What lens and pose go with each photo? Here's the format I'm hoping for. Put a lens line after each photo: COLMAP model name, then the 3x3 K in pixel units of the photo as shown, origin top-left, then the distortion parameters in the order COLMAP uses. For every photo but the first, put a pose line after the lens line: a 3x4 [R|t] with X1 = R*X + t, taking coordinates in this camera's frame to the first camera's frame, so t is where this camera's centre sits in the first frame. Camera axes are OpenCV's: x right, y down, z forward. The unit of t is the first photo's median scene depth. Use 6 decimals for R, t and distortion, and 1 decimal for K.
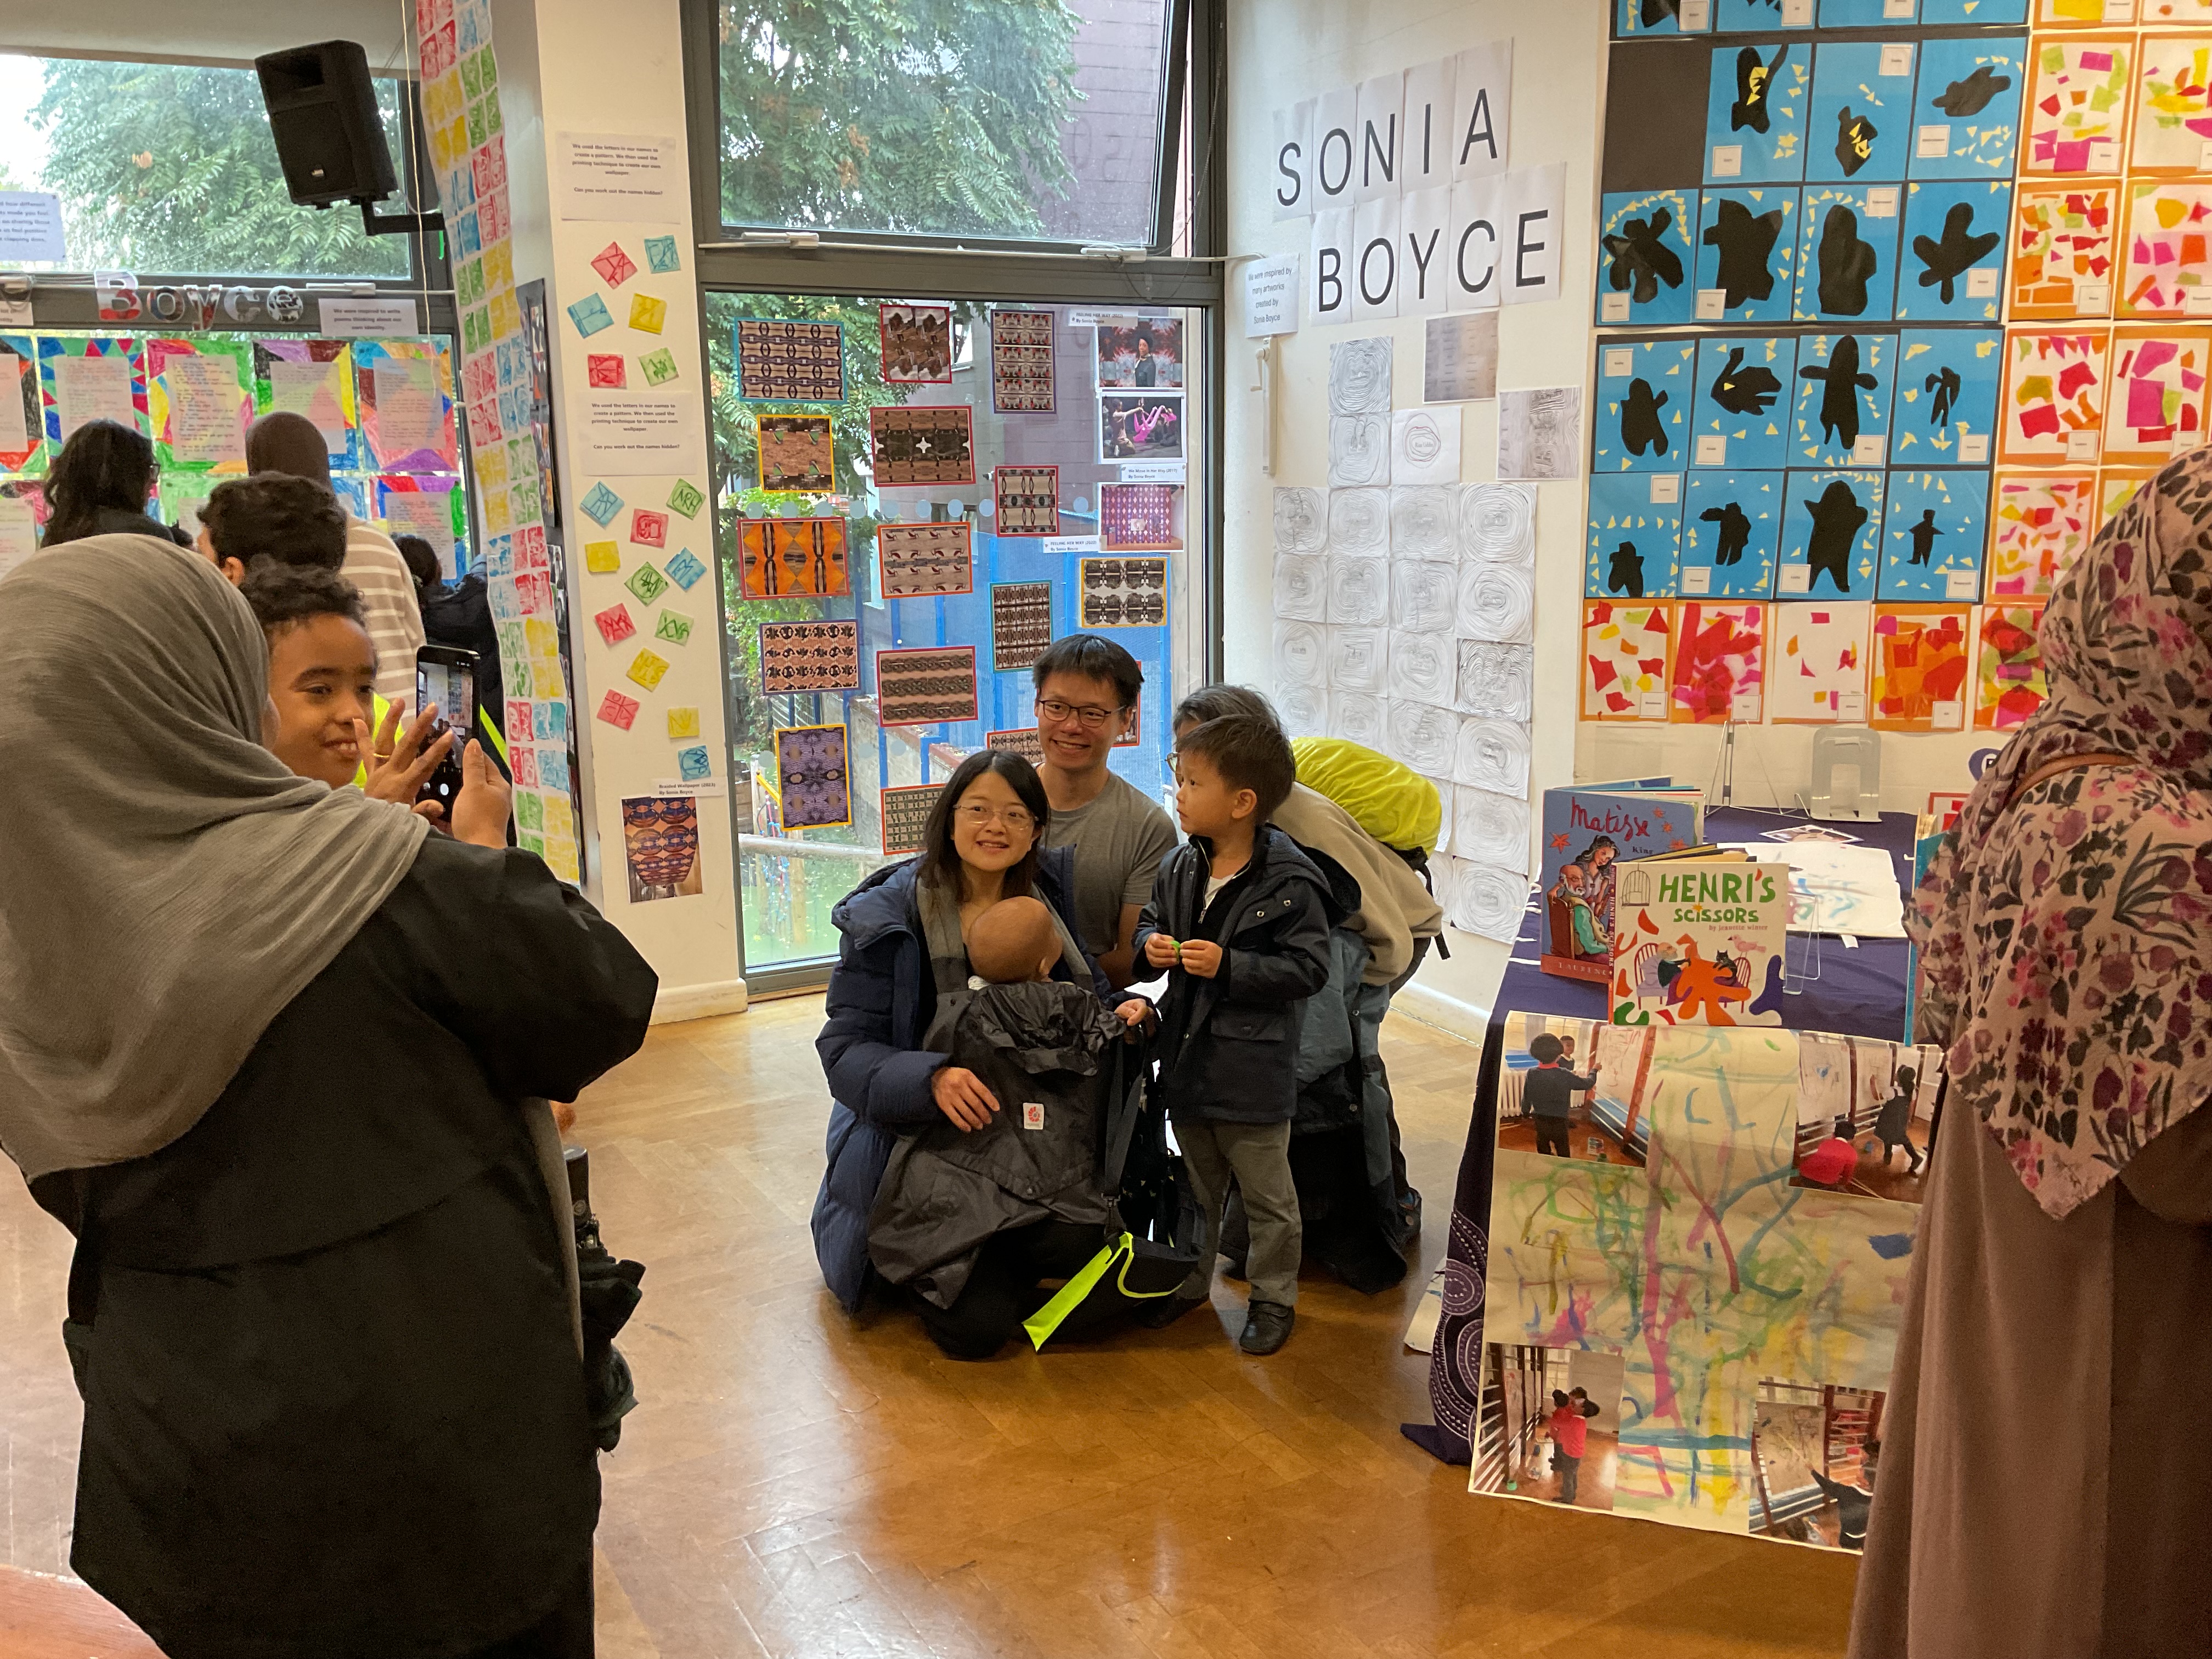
lens RADIAL K [[1845.3, 0, 1109.6], [0, 1845.3, 849.7], [0, 0, 1]] dist [0.035343, -0.071325]
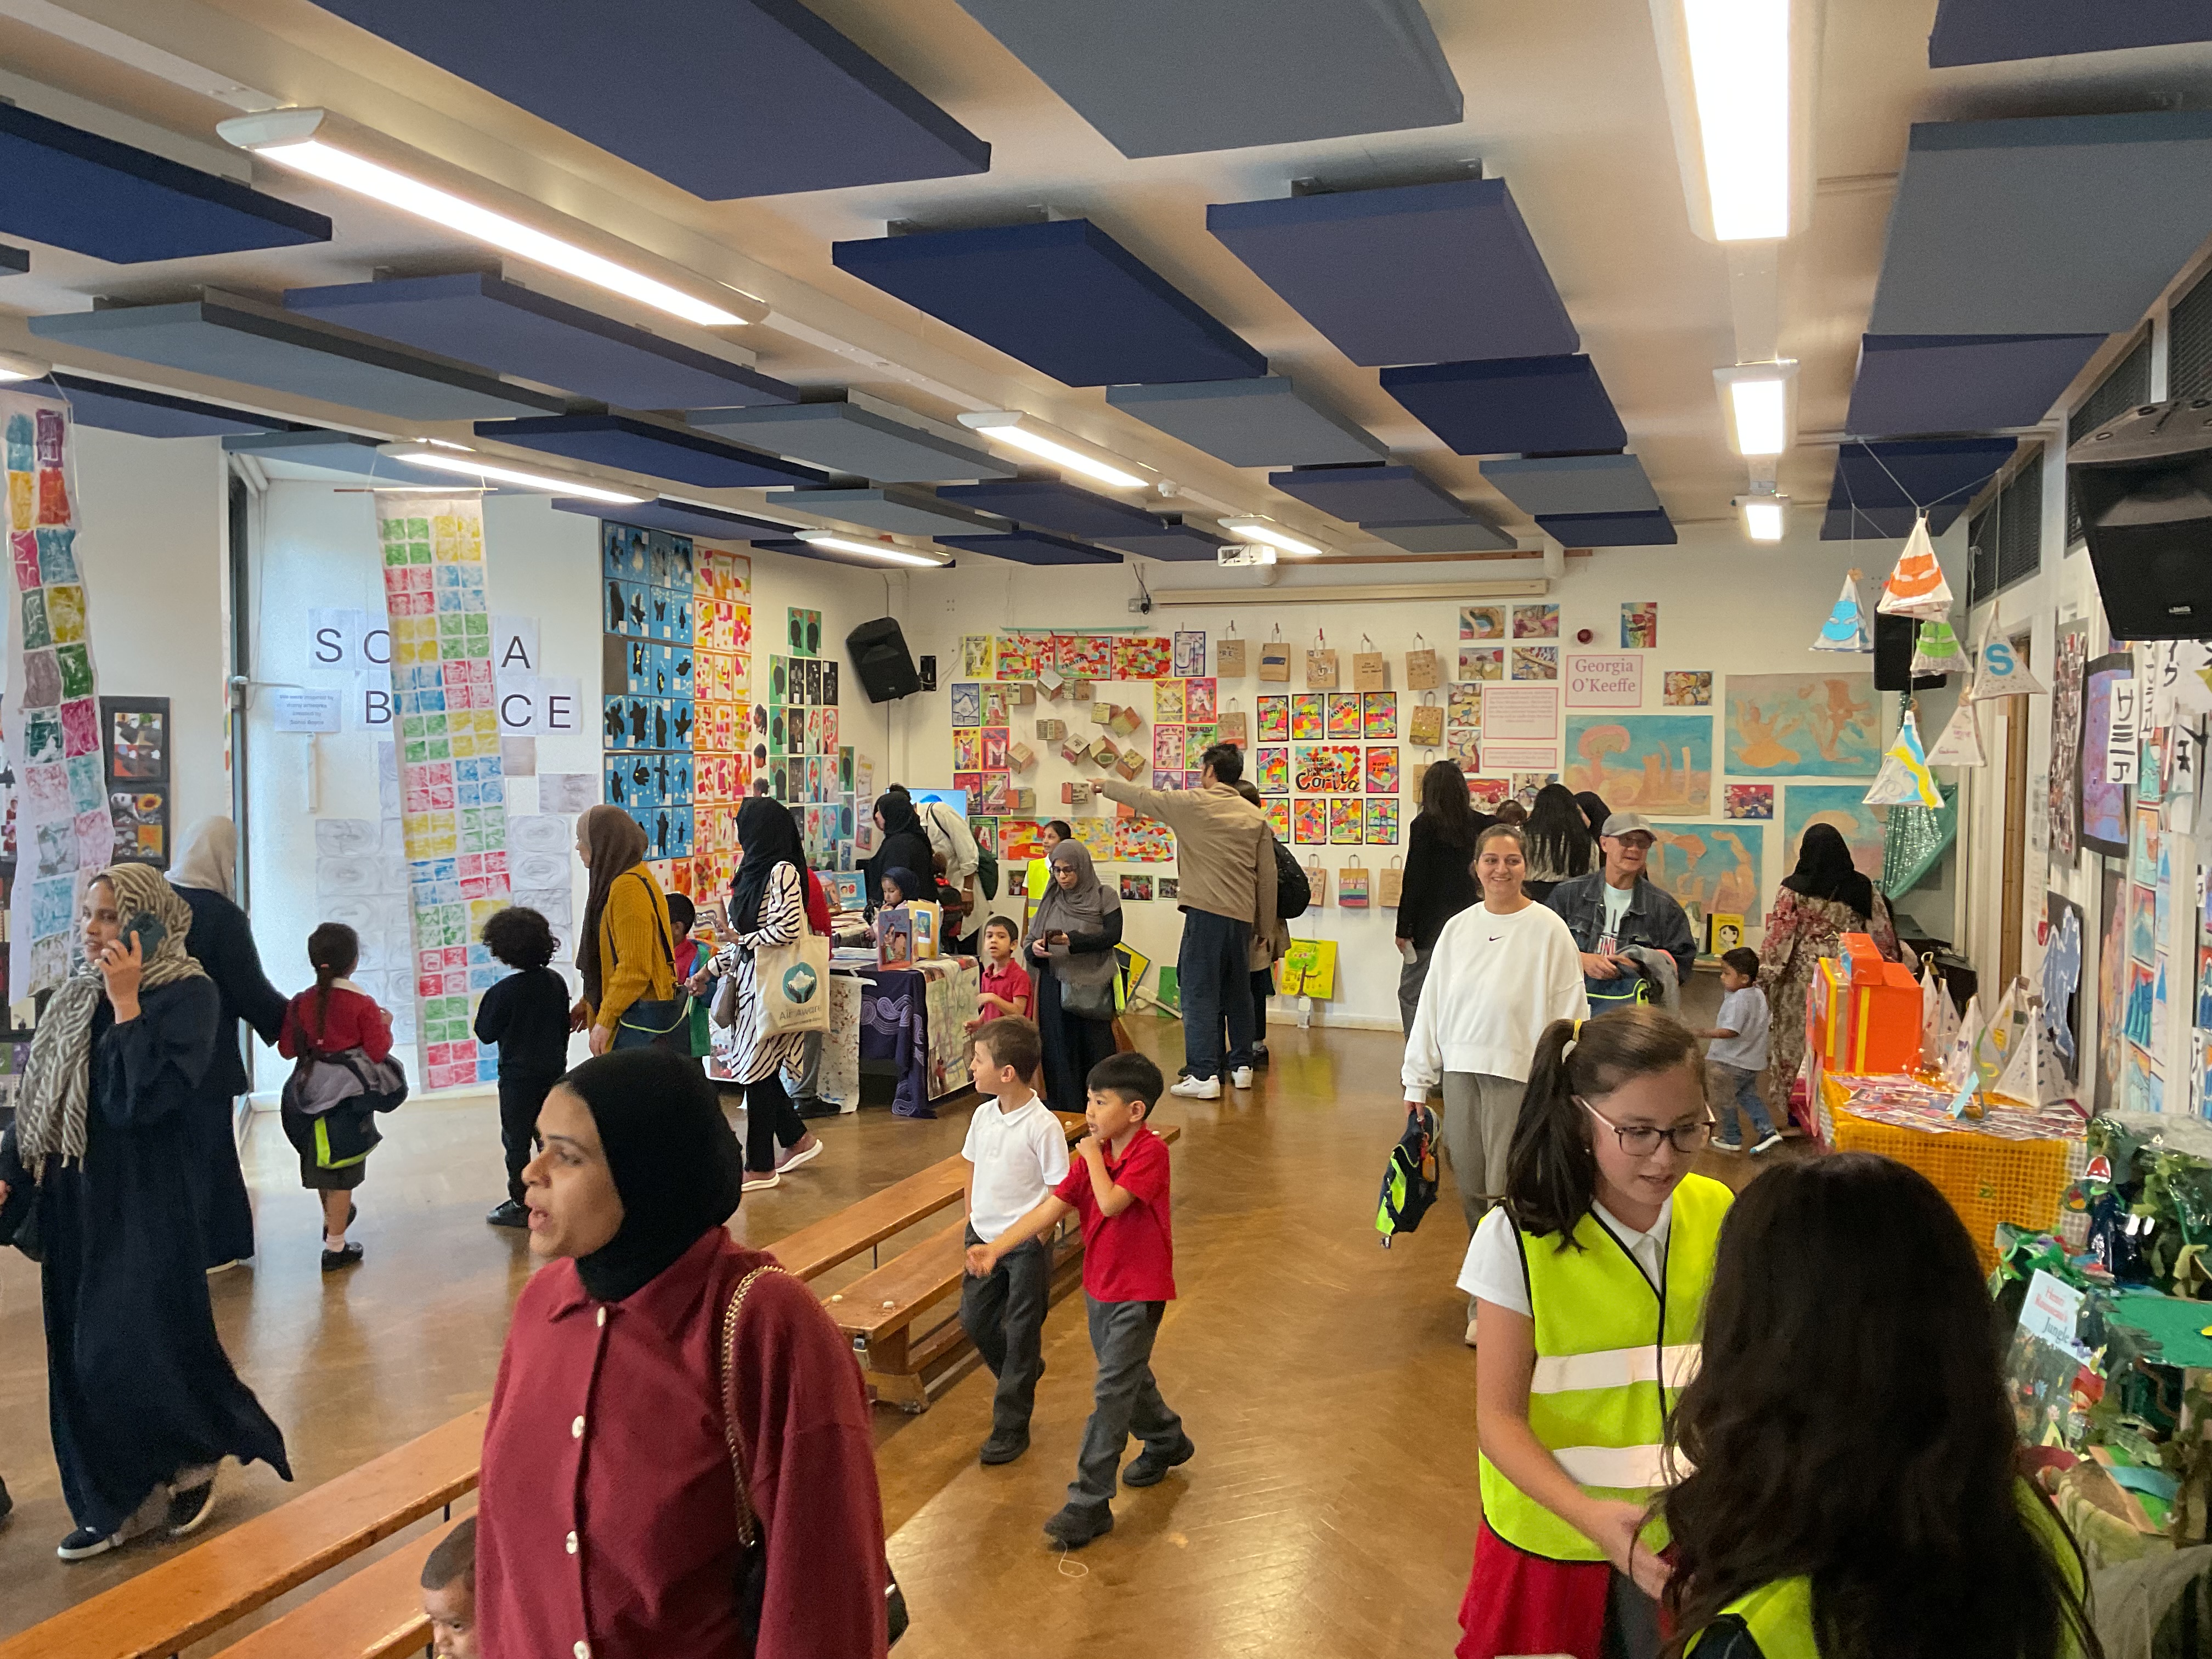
lens RADIAL K [[1810.1, 0, 1112.6], [0, 1810.1, 830.0], [0, 0, 1]] dist [0.125432, -0.252157]
pose [[0.092205, -0.037376, 0.995038, -1.985316], [0.193226, 0.980971, 0.018942, -0.104100], [-0.976812, 0.190521, 0.097672, 0.174641]]
